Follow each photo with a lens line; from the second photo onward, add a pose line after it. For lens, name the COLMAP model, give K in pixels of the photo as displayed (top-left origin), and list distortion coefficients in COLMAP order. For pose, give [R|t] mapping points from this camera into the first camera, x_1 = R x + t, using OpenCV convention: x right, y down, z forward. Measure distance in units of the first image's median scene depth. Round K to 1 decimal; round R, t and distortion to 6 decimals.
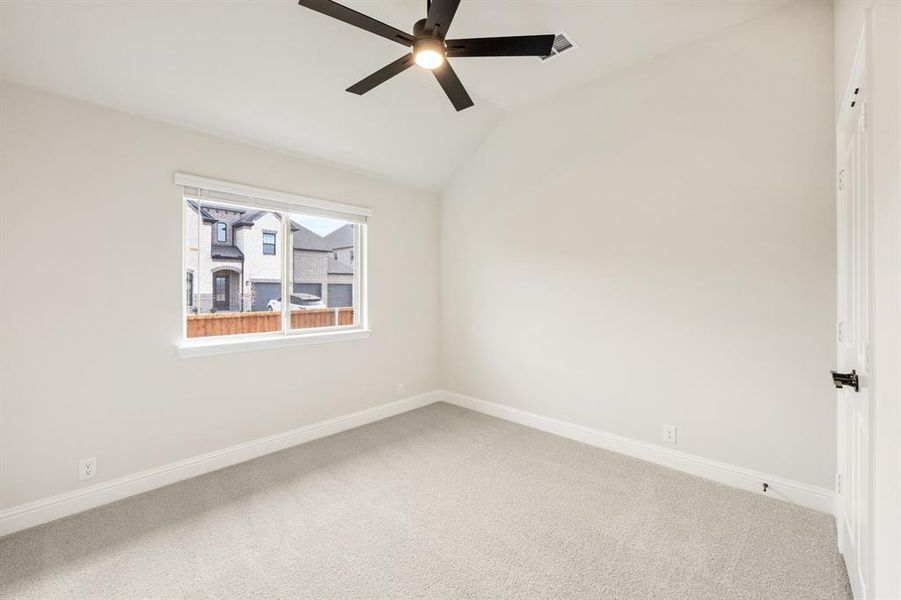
lens RADIAL K [[369.2, 0, 450.3], [0, 369.2, 284.8], [0, 0, 1]] dist [0.001787, 0.000295]
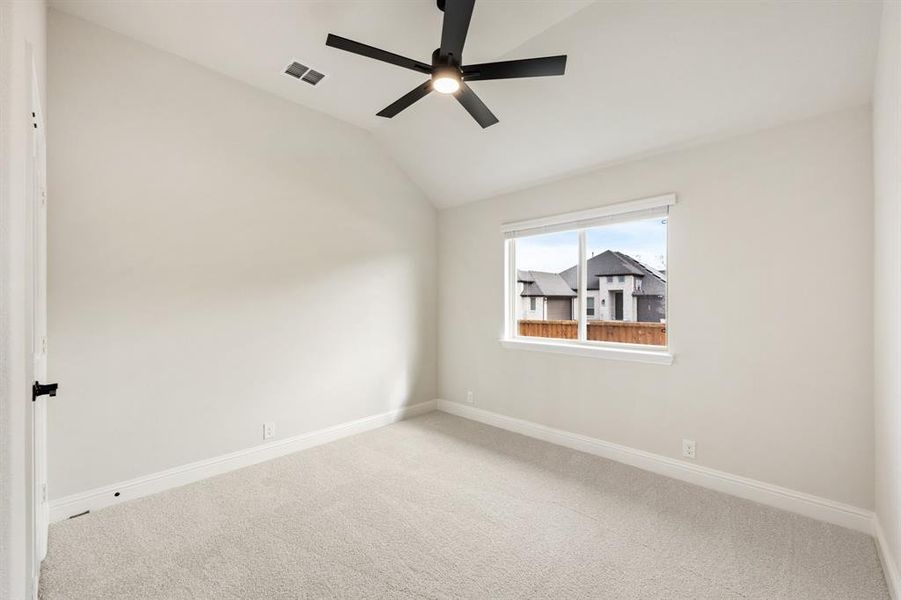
lens RADIAL K [[372.3, 0, 450.5], [0, 372.3, 300.0], [0, 0, 1]] dist [-0.000942, -0.000079]
pose [[-0.000960, 0.000387, -0.999999, 0.629622], [0.012503, 0.999922, 0.000375, 0.003307], [0.999921, -0.012502, -0.000965, 0.637629]]
